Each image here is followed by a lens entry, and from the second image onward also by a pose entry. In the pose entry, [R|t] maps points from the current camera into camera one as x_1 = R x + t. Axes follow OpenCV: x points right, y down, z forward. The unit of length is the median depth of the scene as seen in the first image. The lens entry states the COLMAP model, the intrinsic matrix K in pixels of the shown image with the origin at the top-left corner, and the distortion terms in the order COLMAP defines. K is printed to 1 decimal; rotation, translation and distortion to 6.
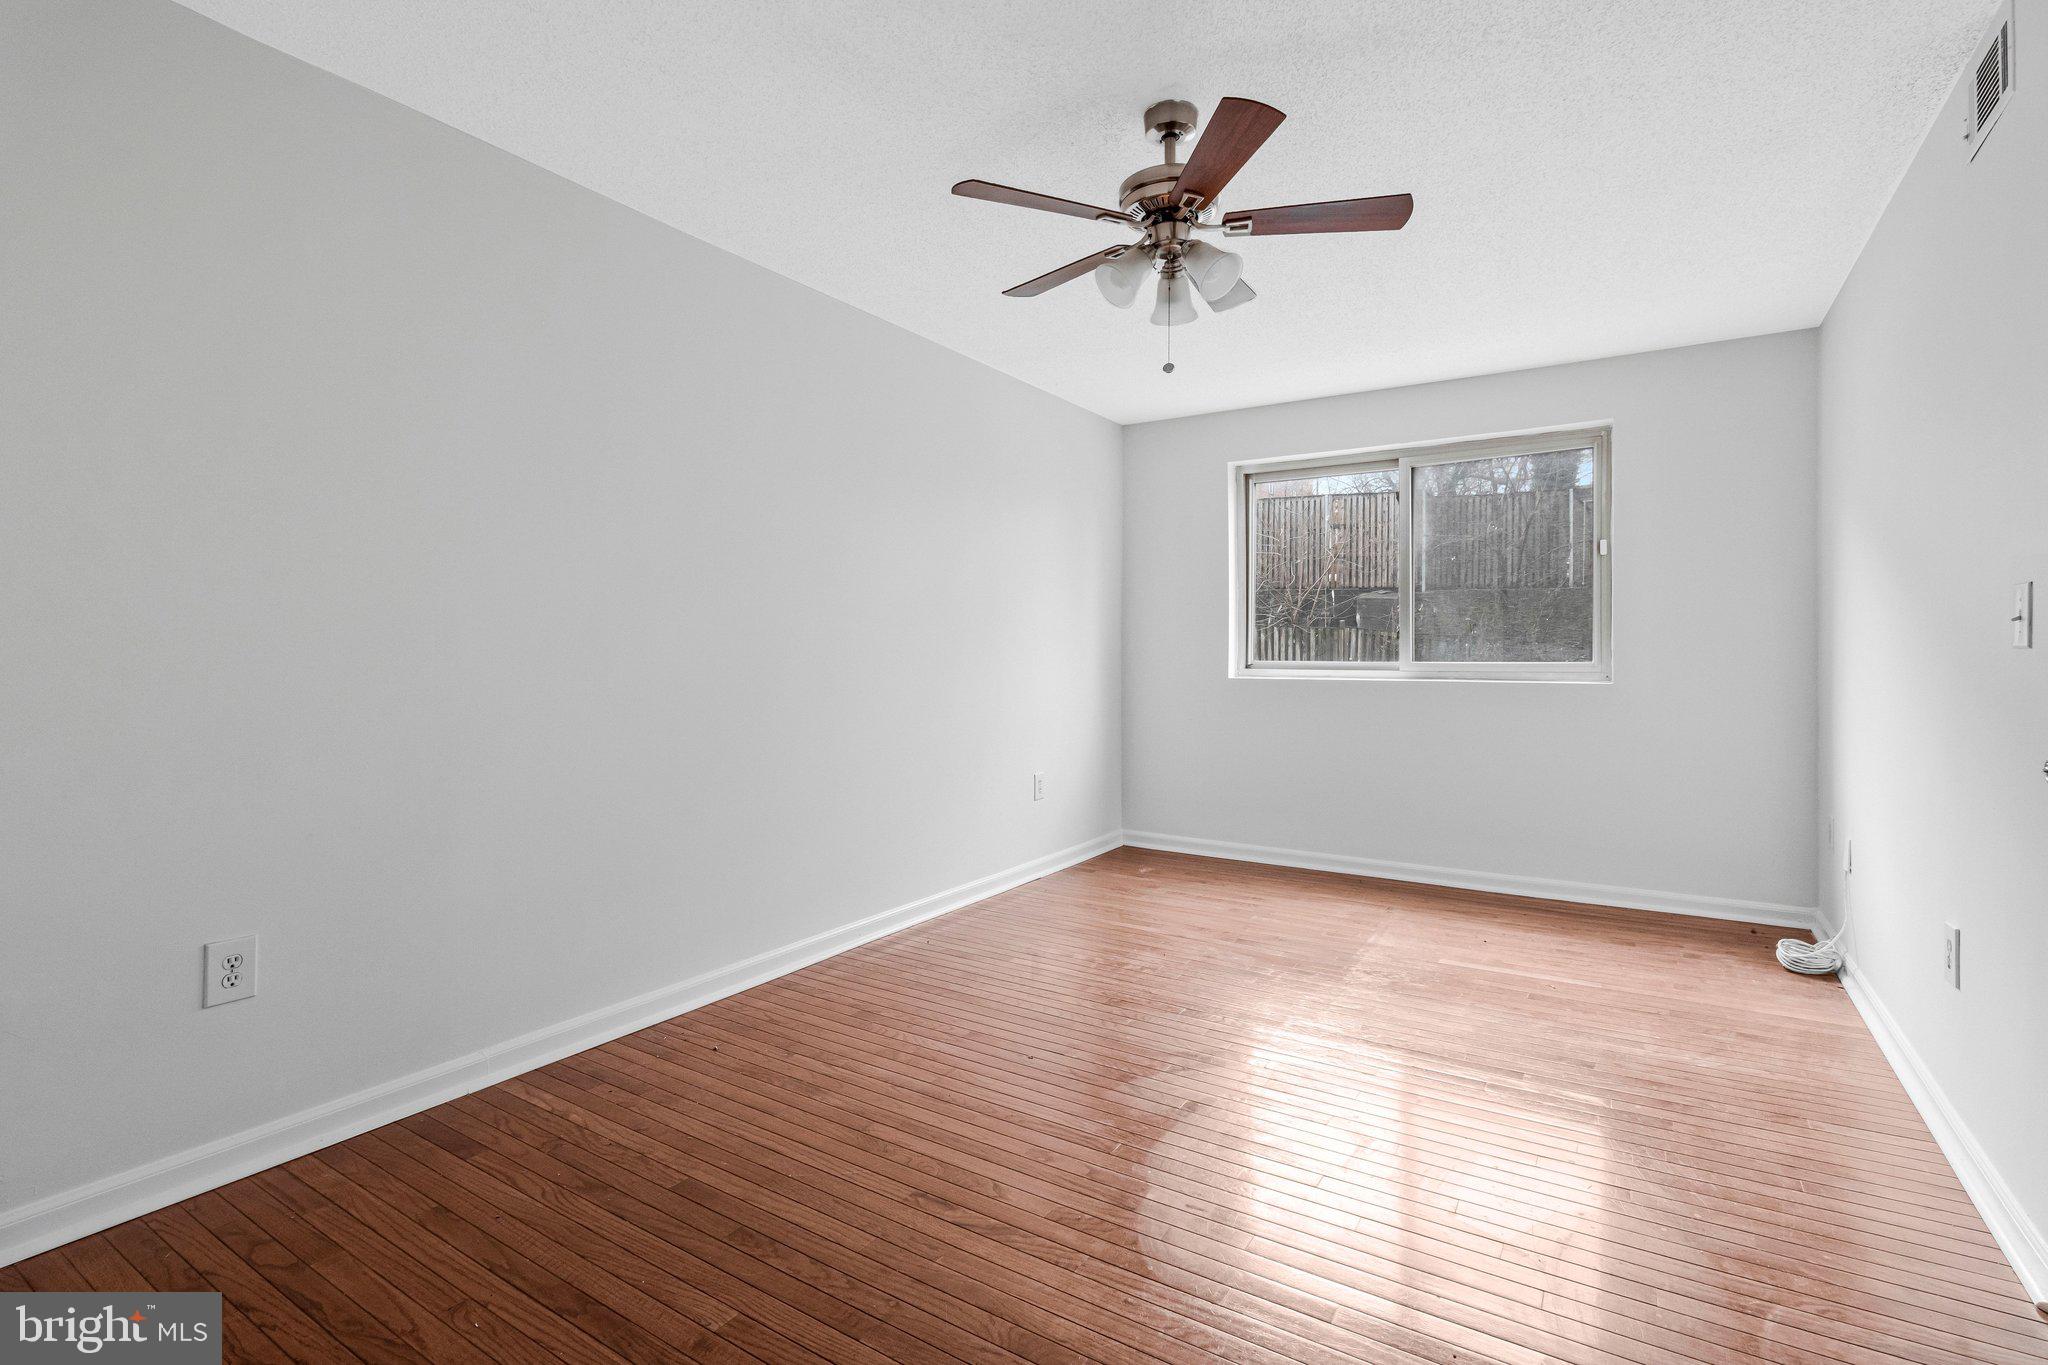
lens RADIAL K [[954.1, 0, 1037.2], [0, 954.1, 655.0], [0, 0, 1]] dist [0.000256, 0.000874]
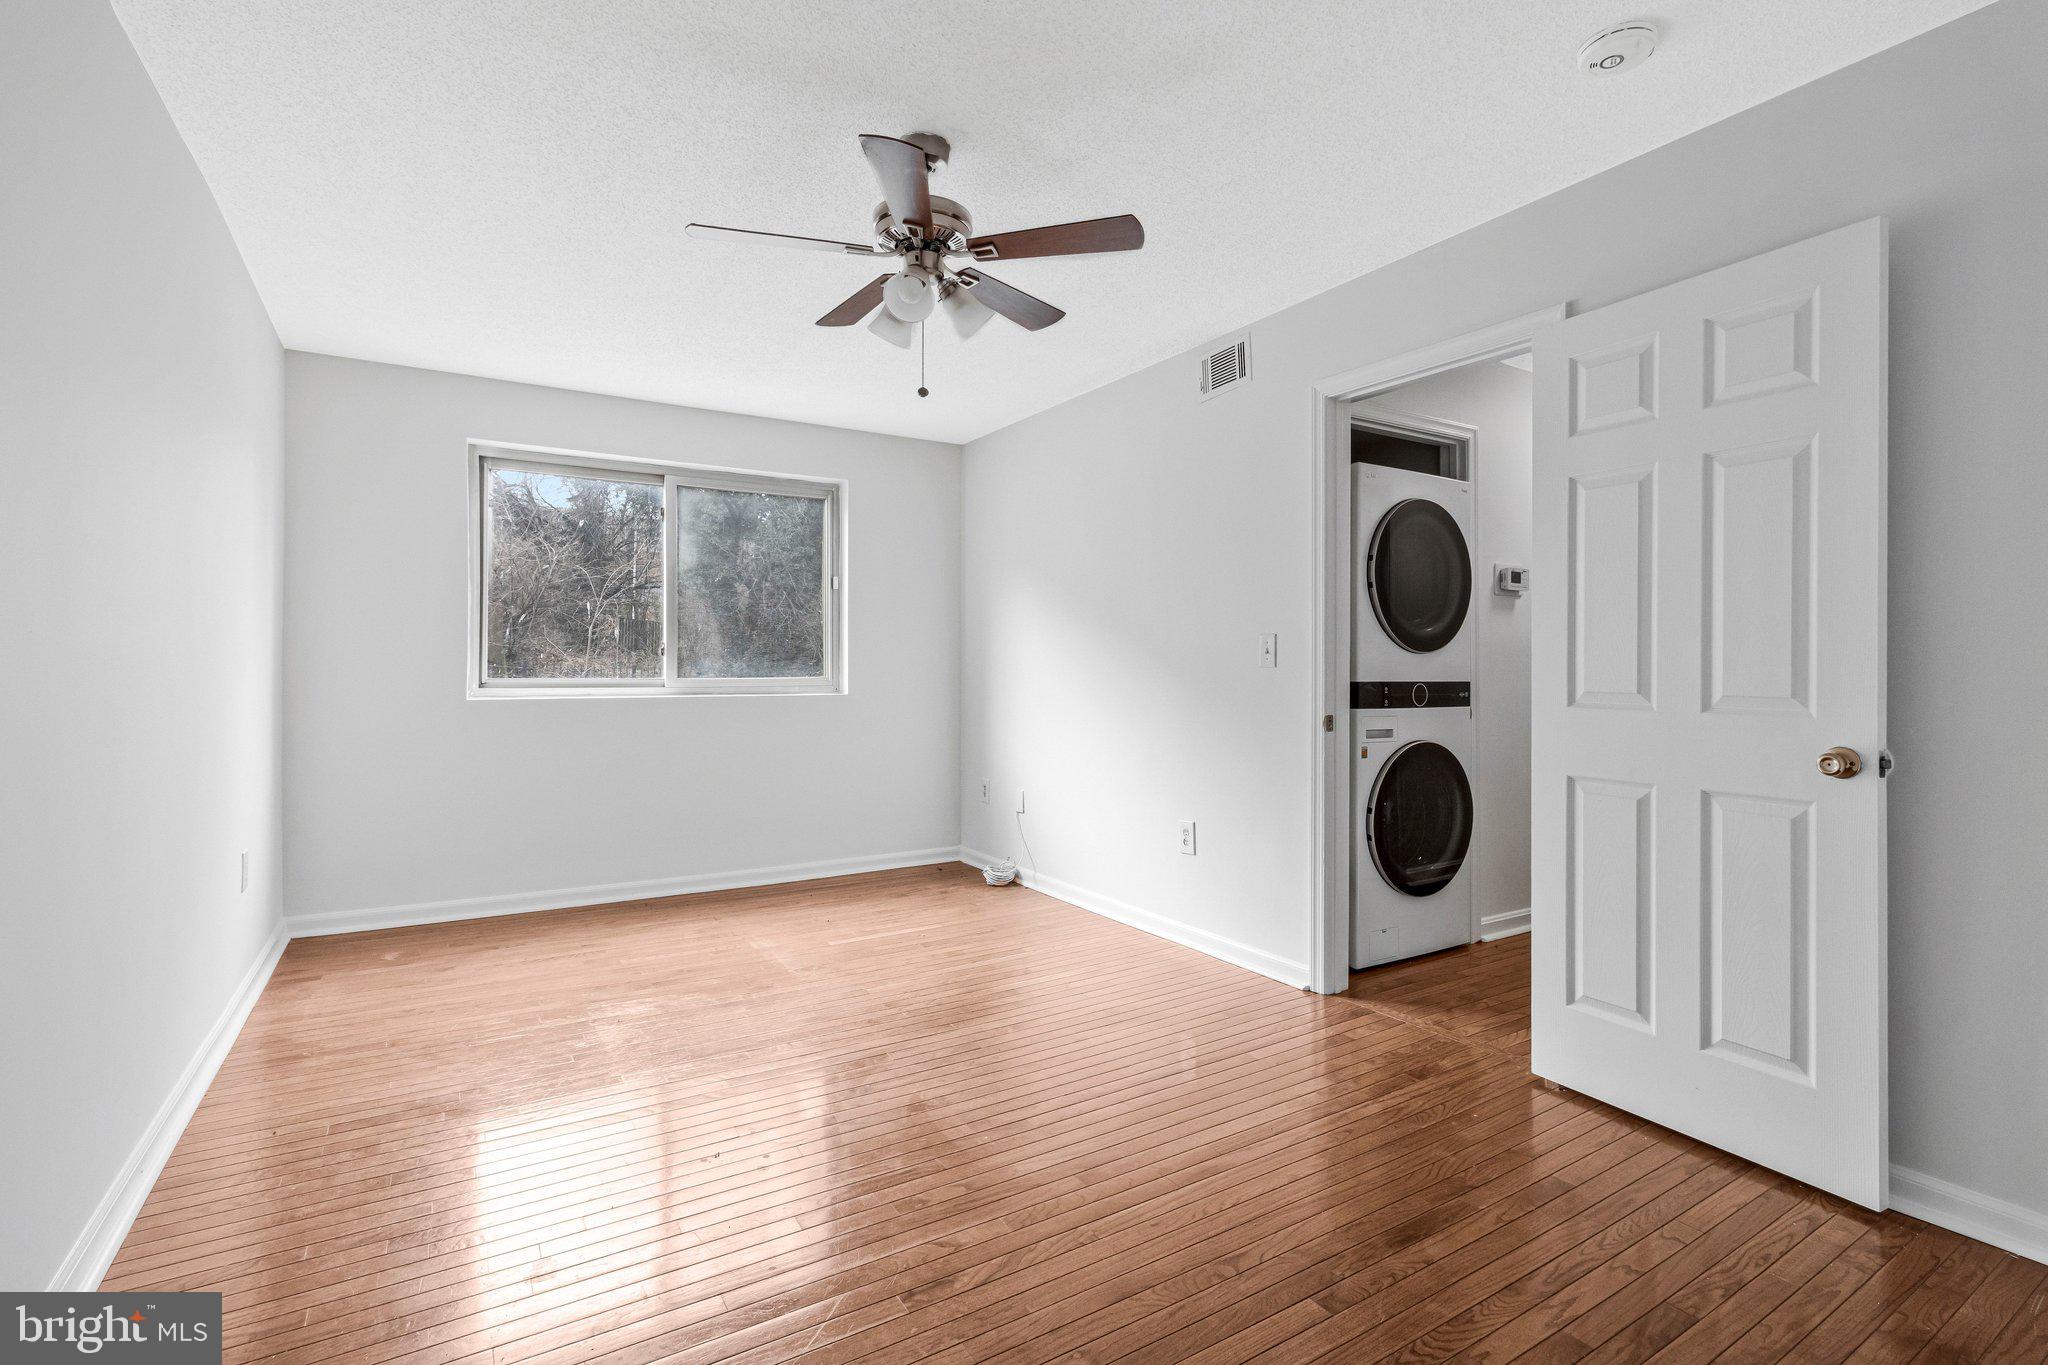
lens RADIAL K [[954.1, 0, 1037.2], [0, 954.1, 655.0], [0, 0, 1]] dist [0.000256, 0.000874]
pose [[0.429987, 0.014688, 0.902716, -0.407867], [0.000942, 0.999860, -0.016717, 0.000599], [-0.902835, 0.008038, 0.429913, 0.246954]]
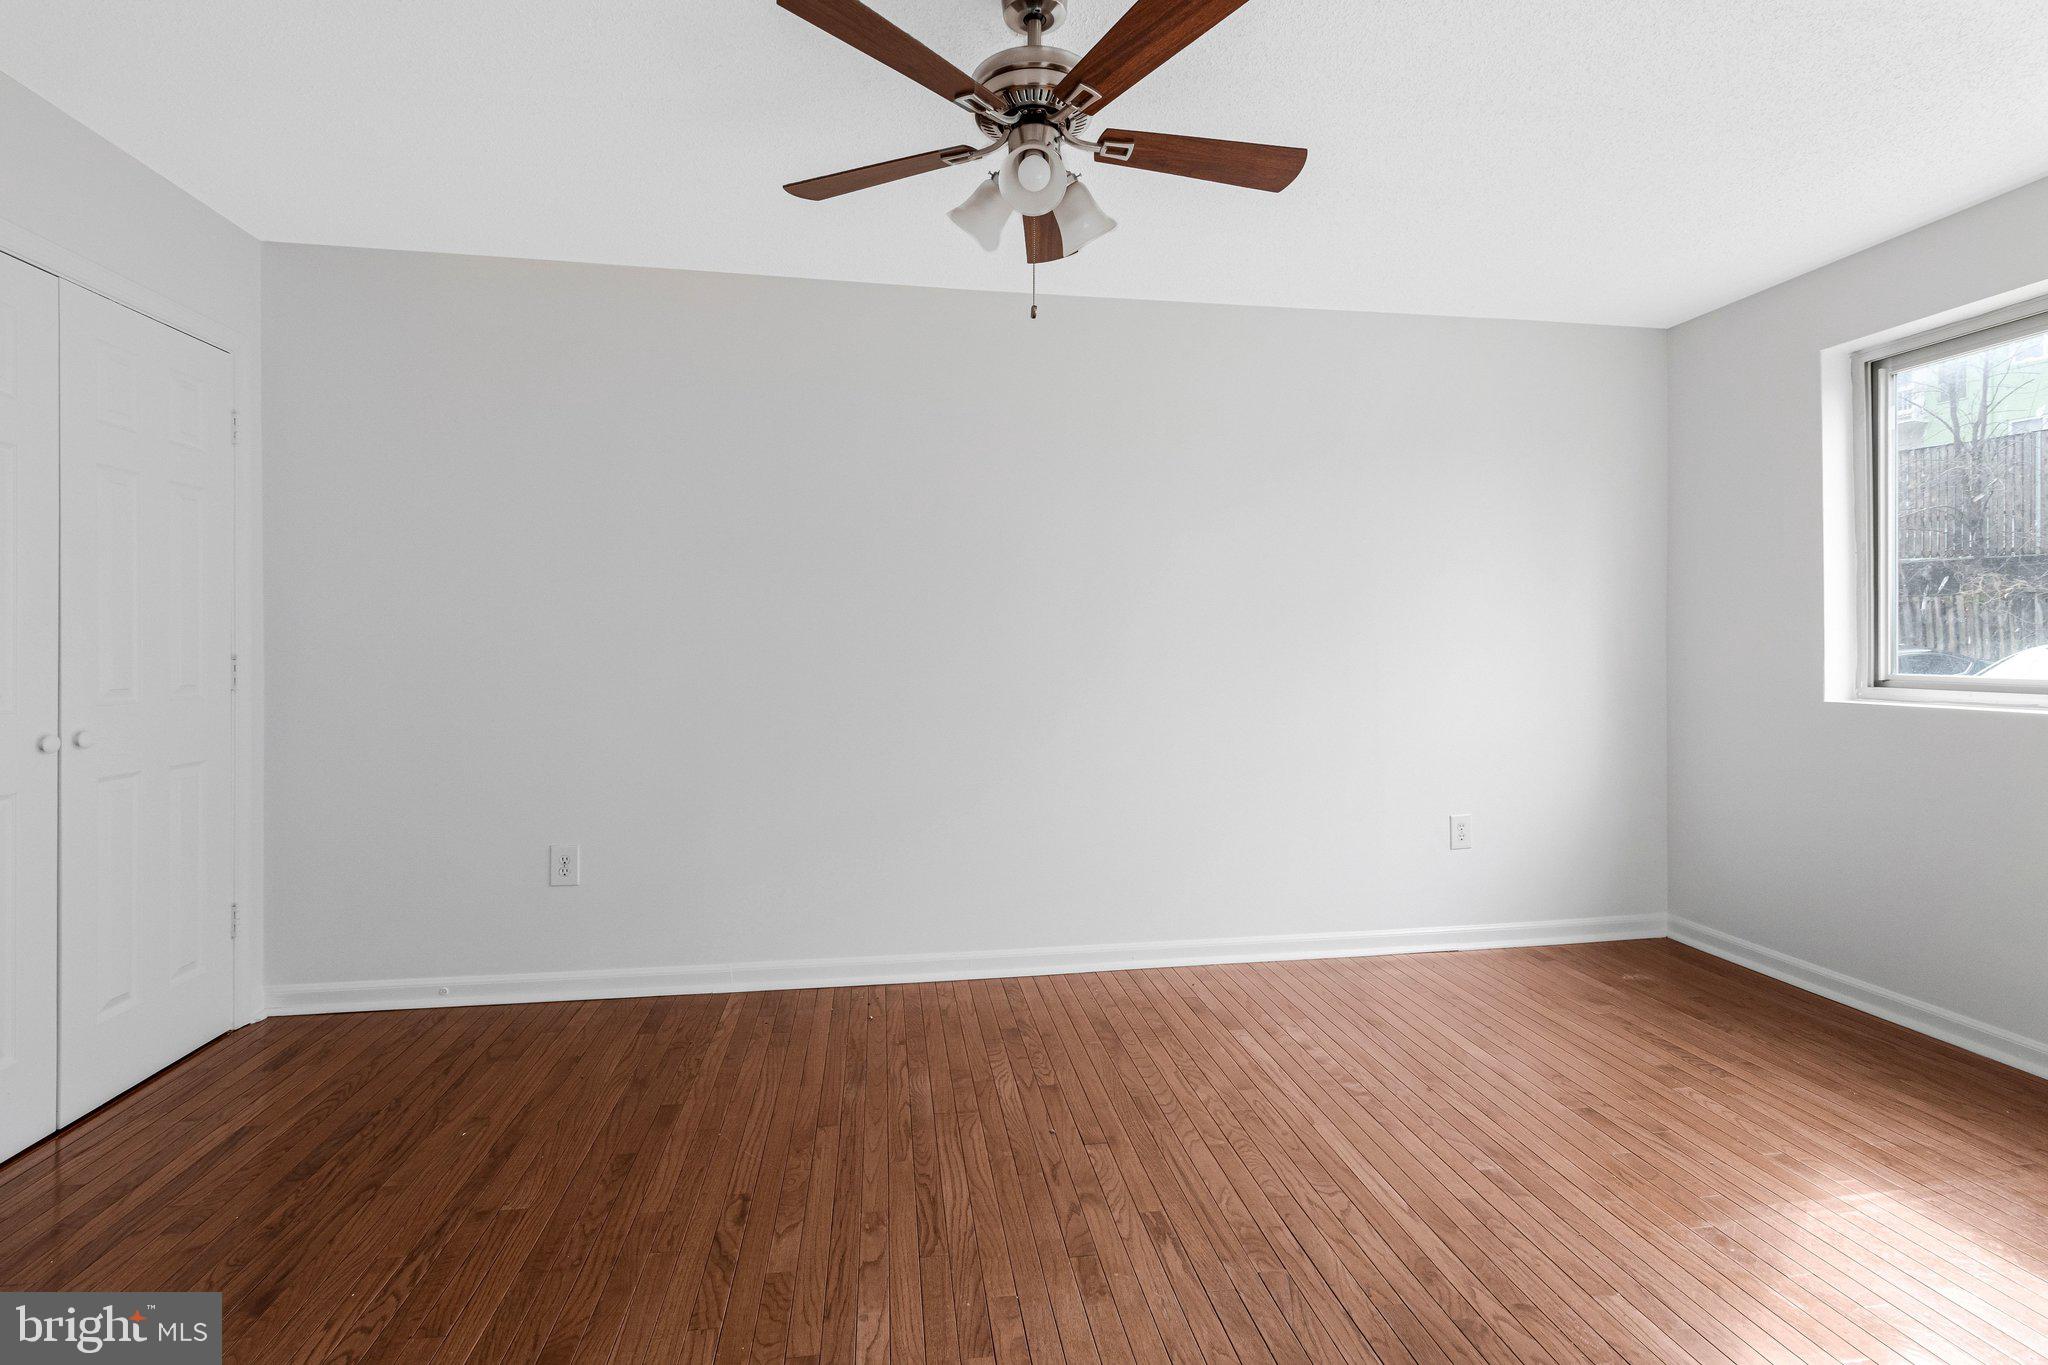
lens RADIAL K [[943.3, 0, 1032.5], [0, 943.3, 646.5], [0, 0, 1]] dist [0.003936, 0.000481]
pose [[0.659417, -0.007151, -0.751743, 0.396597], [0.000538, 0.999959, -0.009040, -0.006788], [0.751777, 0.005557, 0.659394, 0.265496]]
